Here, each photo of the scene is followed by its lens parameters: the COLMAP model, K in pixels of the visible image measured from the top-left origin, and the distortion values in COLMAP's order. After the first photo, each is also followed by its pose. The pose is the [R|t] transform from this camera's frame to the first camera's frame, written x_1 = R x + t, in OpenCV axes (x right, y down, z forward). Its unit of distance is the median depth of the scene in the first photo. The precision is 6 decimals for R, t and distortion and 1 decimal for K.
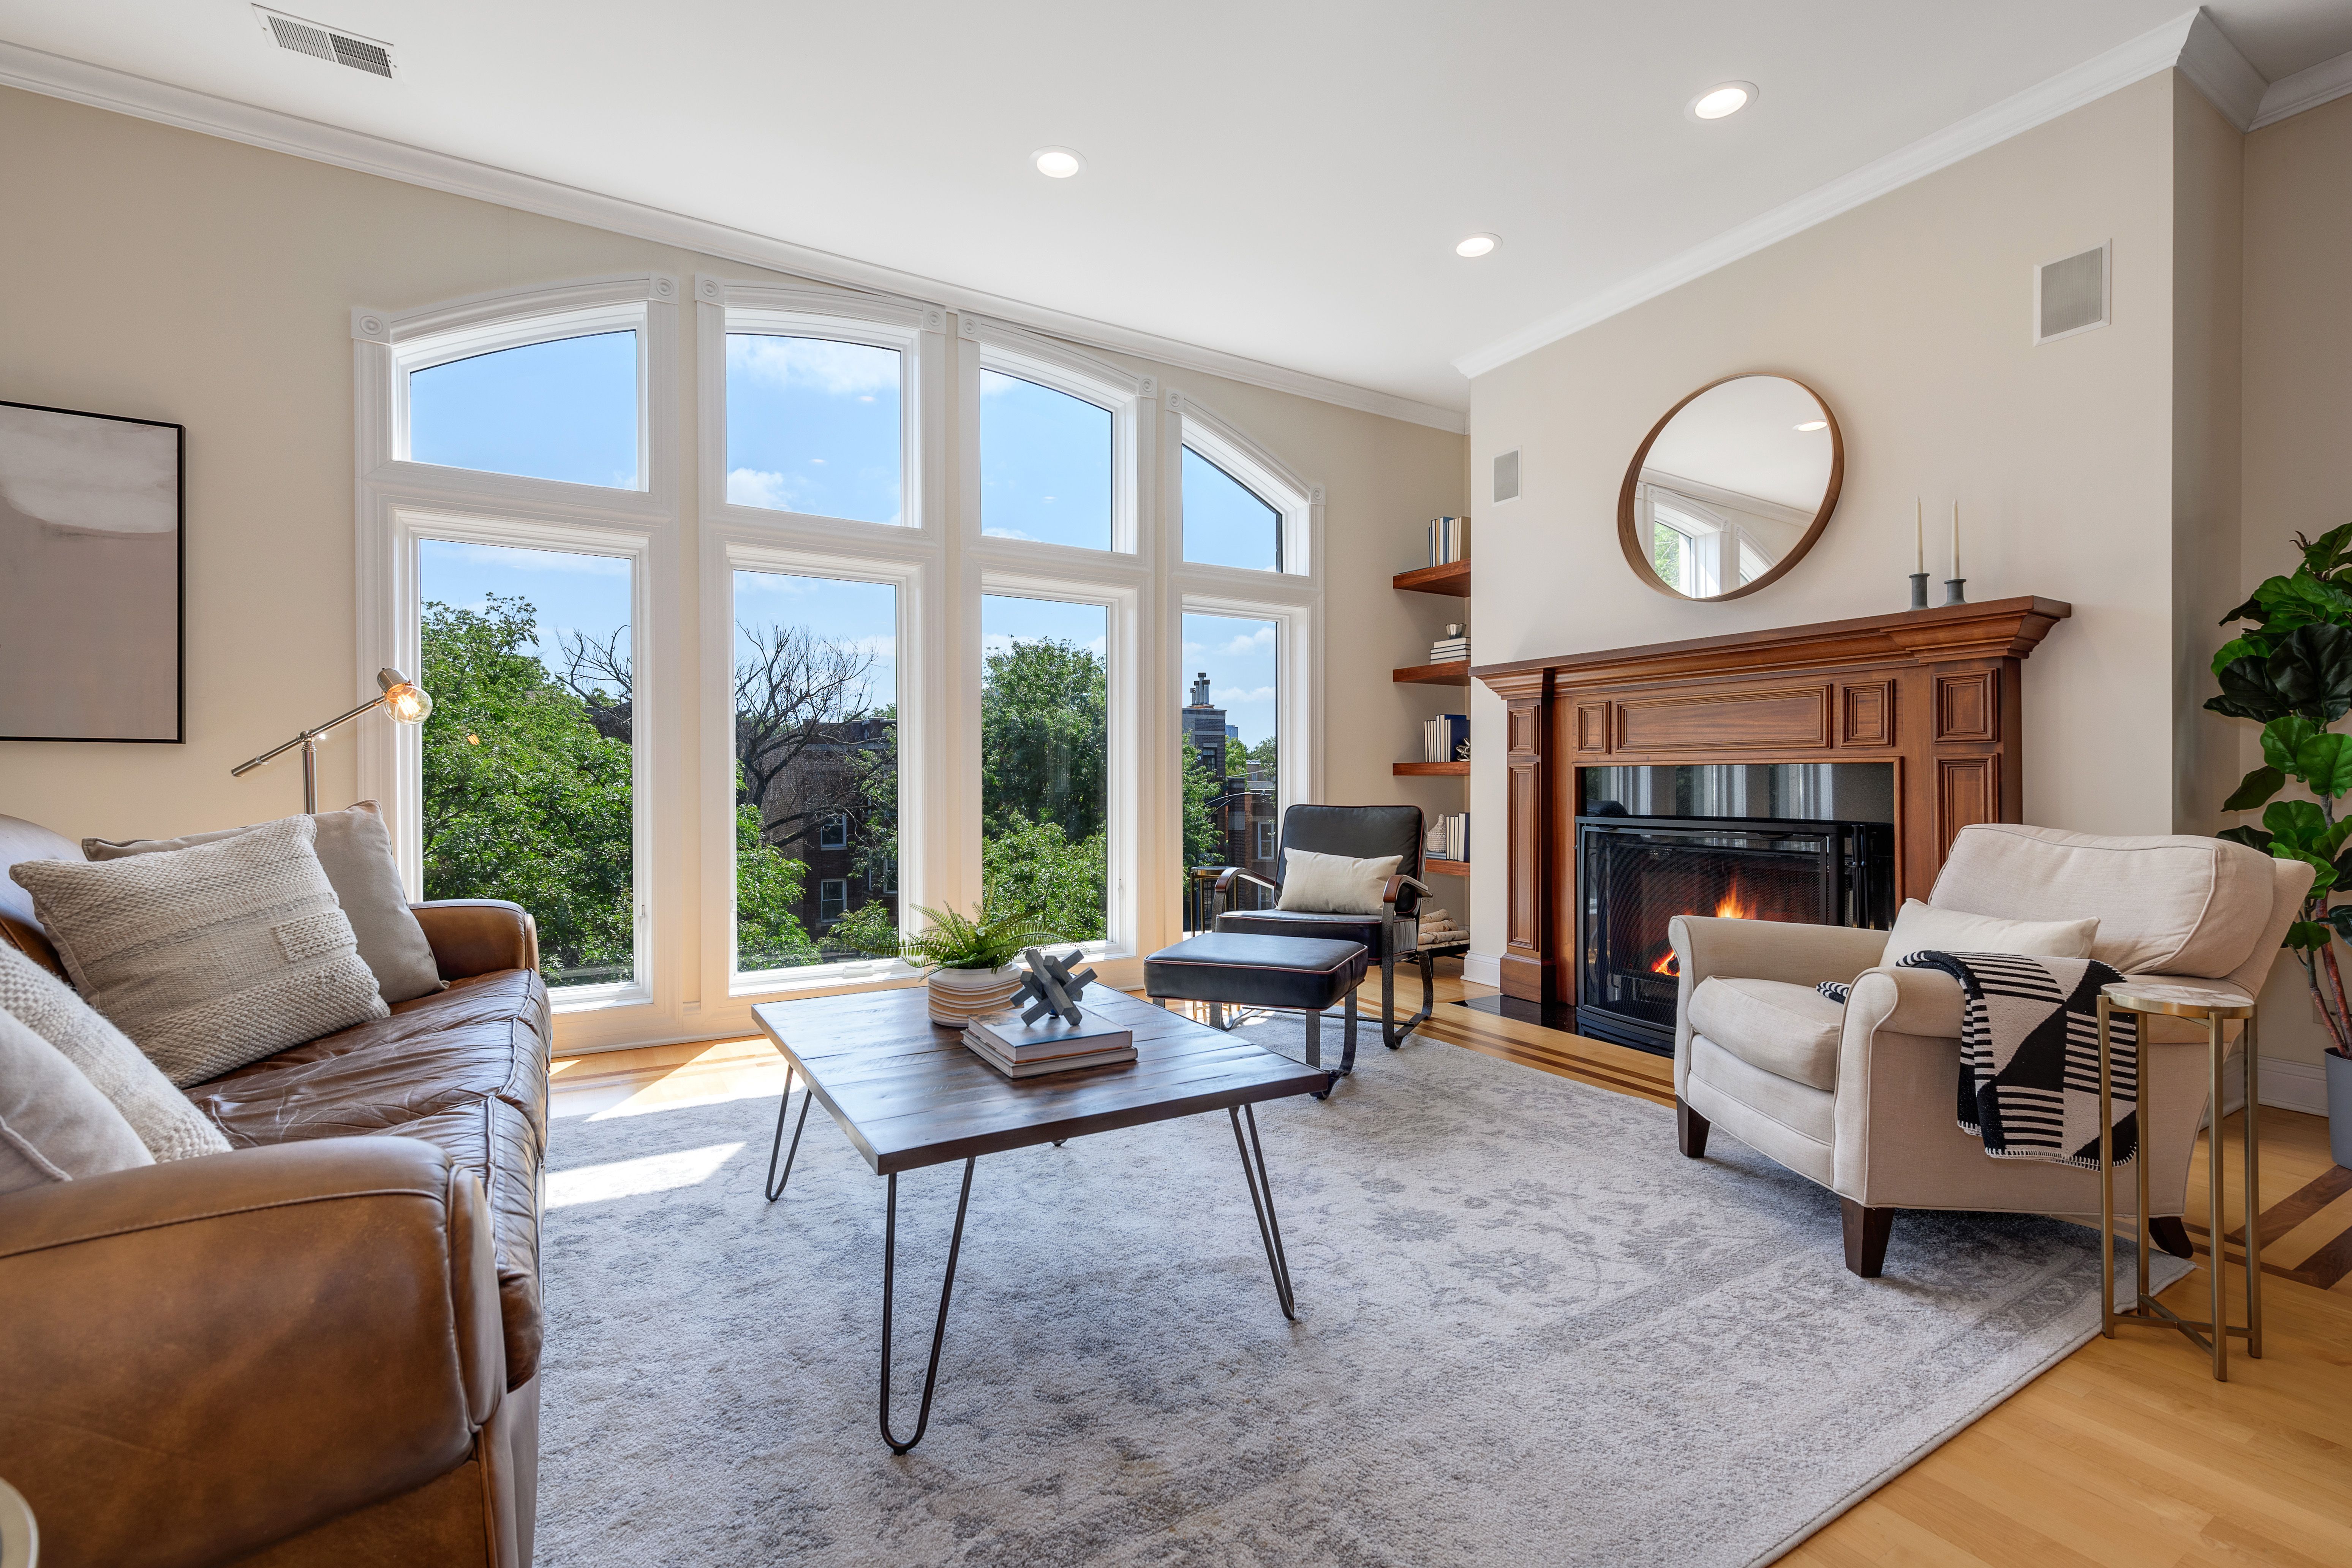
lens RADIAL K [[1038.8, 0, 1195.9], [0, 1038.8, 783.0], [0, 0, 1]] dist [0.006032, 0.000288]
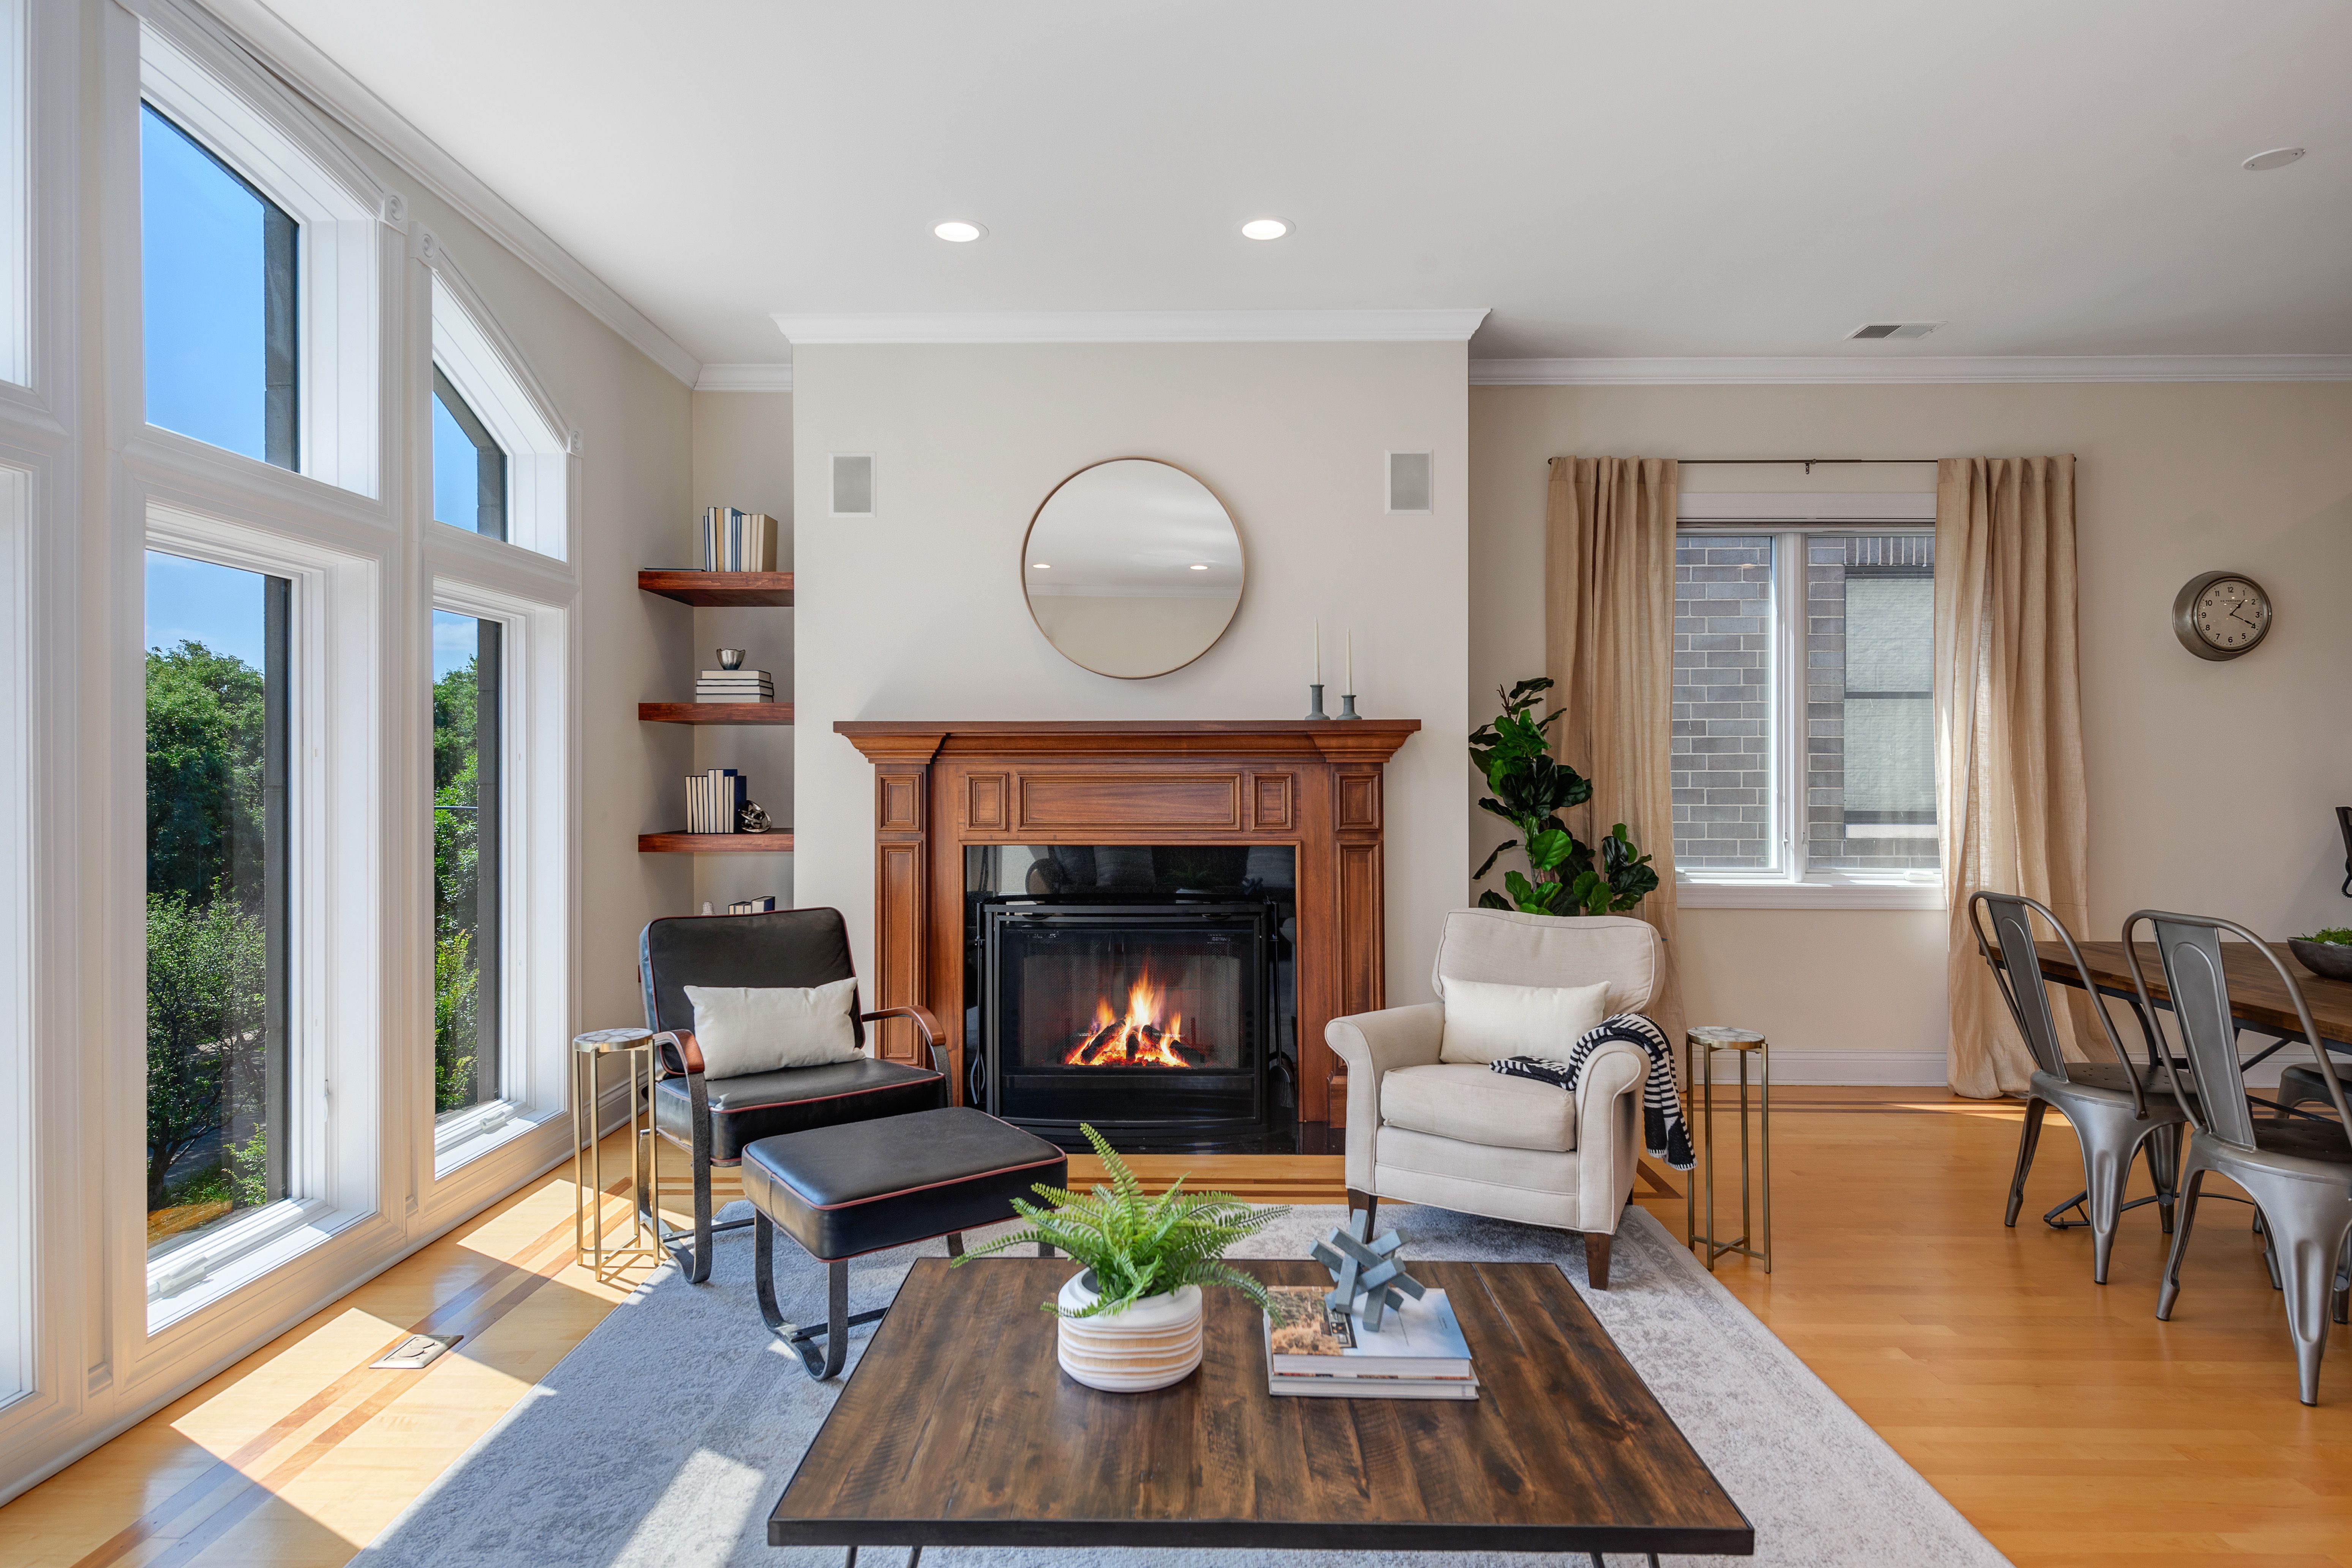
lens RADIAL K [[1282.2, 0, 1181.1], [0, 1282.2, 783.1], [0, 0, 1]] dist [0.012689, -0.003037]
pose [[0.536169, -0.008091, 0.844072, -0.530883], [0.001702, 0.999962, 0.008504, -0.090995], [-0.844109, -0.003124, 0.536163, 0.318573]]
